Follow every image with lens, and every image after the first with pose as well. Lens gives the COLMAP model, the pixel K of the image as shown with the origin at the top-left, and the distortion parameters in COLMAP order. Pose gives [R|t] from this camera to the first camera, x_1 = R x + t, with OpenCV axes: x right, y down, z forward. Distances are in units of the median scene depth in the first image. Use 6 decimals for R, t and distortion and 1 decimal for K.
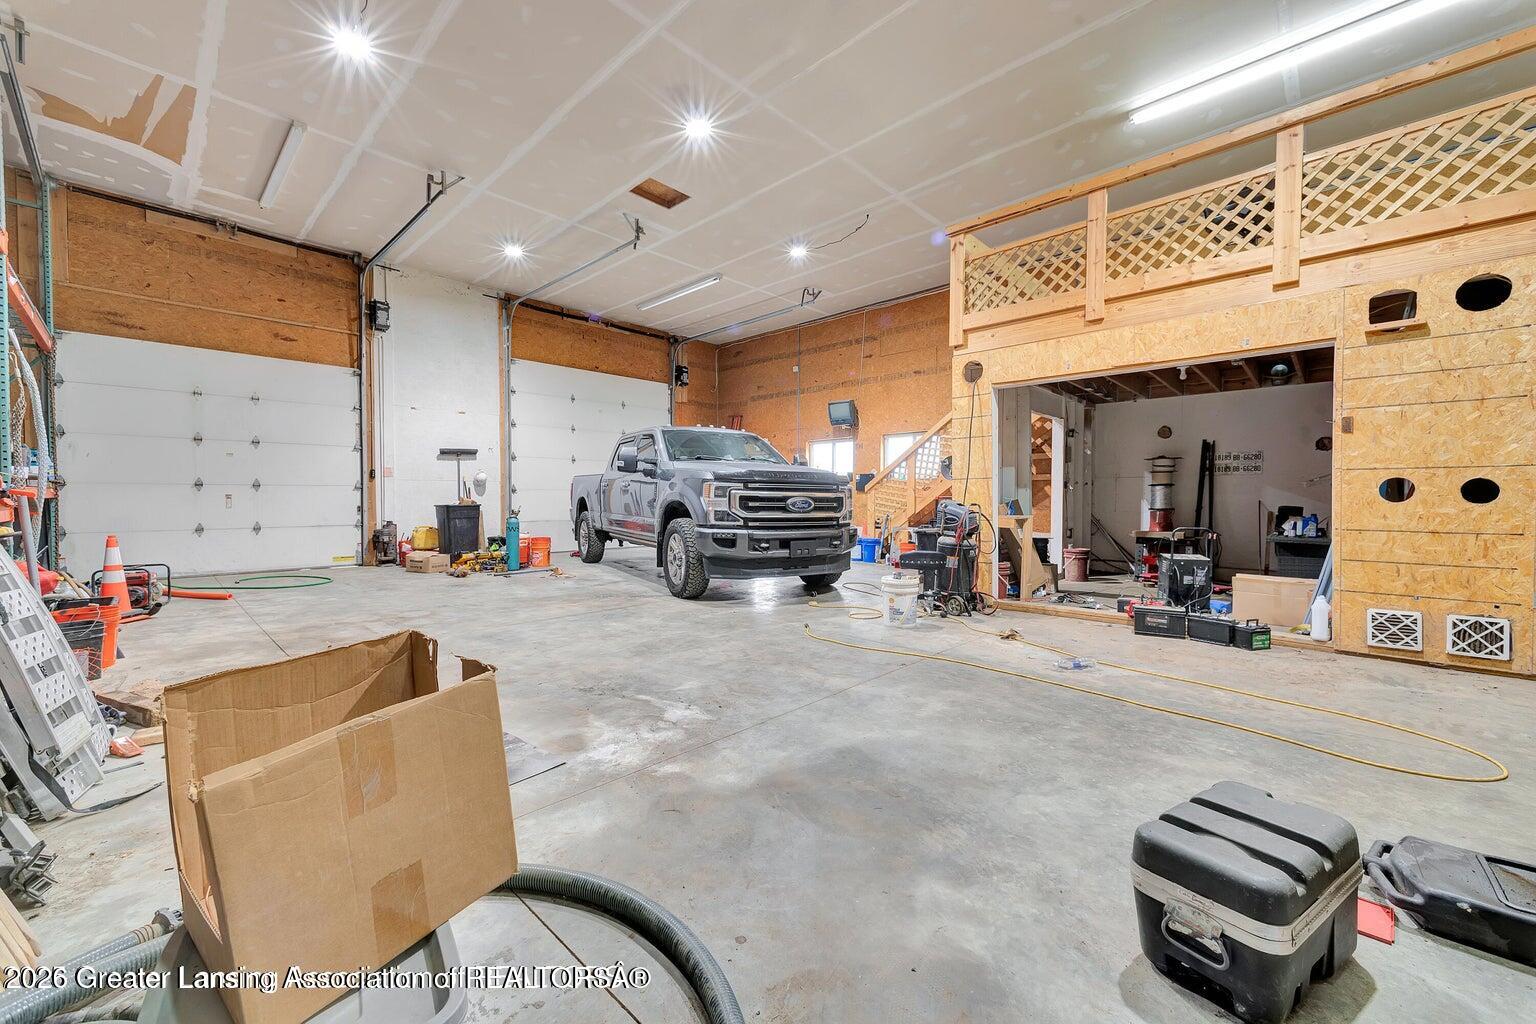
lens RADIAL K [[596.9, 0, 766.8], [0, 596.9, 507.6], [0, 0, 1]] dist [0.007468, 0.000184]
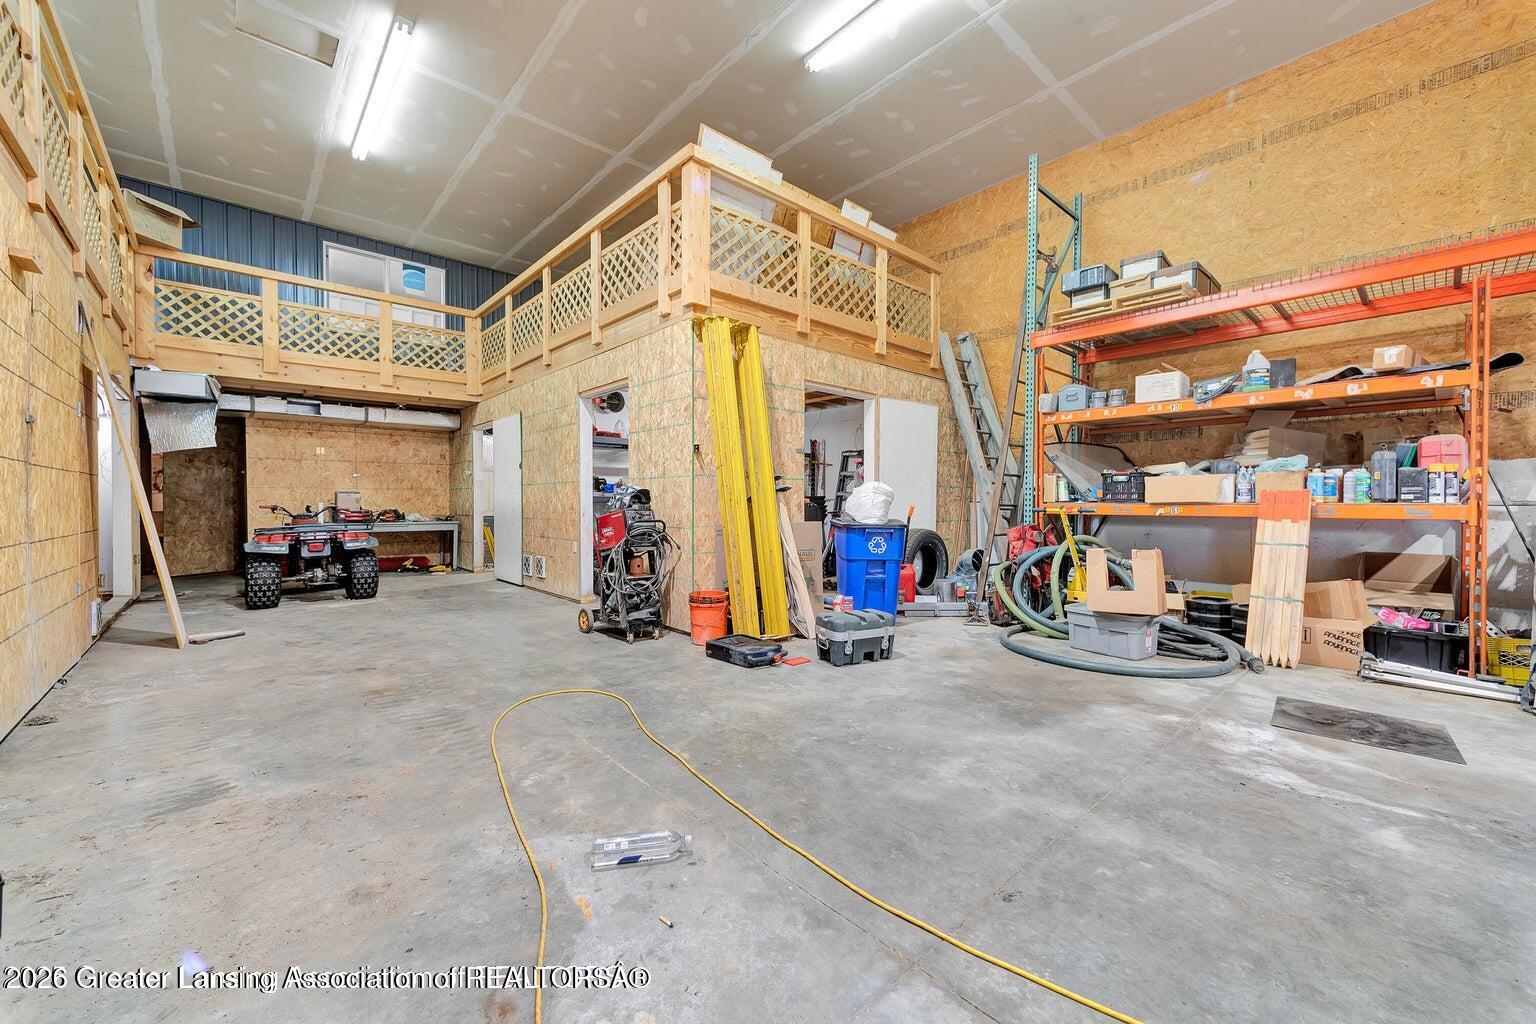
lens RADIAL K [[596.9, 0, 766.8], [0, 596.9, 507.6], [0, 0, 1]] dist [0.007468, 0.000184]
pose [[-0.997061, -0.004568, 0.076473, 0.461445], [-0.002576, 0.999655, 0.026129, -0.029764], [-0.076566, 0.025855, -0.996729, 1.794515]]
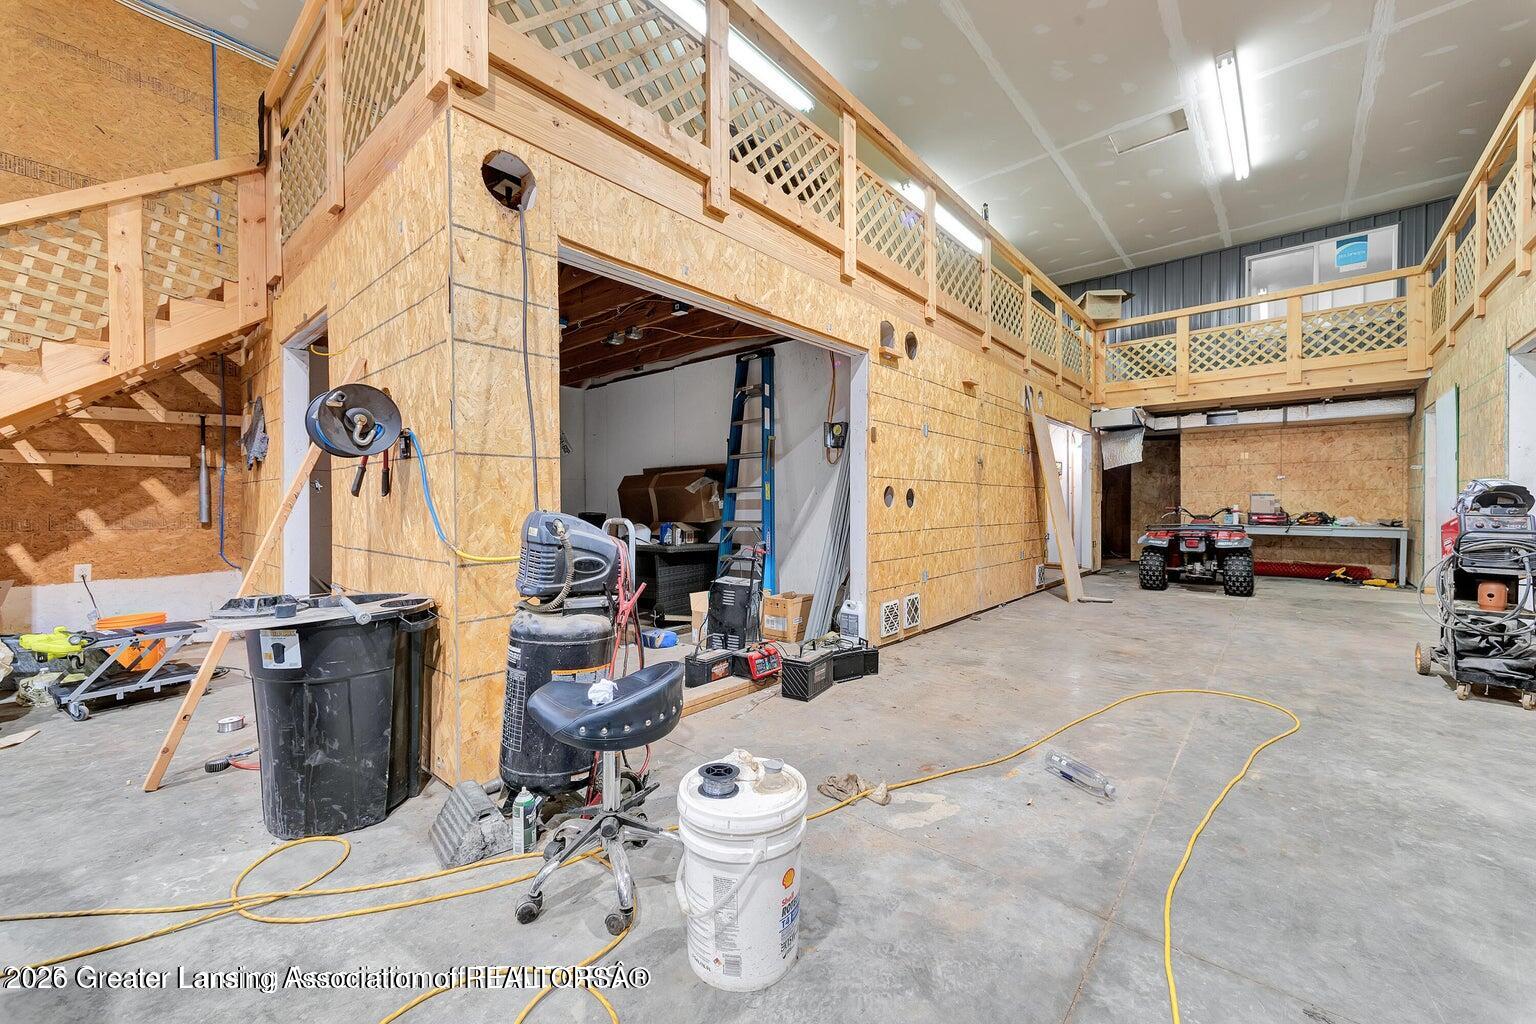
lens RADIAL K [[596.9, 0, 766.8], [0, 596.9, 507.6], [0, 0, 1]] dist [0.007468, 0.000184]
pose [[-0.043427, -0.008915, 0.999017, -0.107363], [0.017209, 0.999805, 0.009671, -0.029709], [-0.998908, 0.017612, -0.043265, 1.645208]]
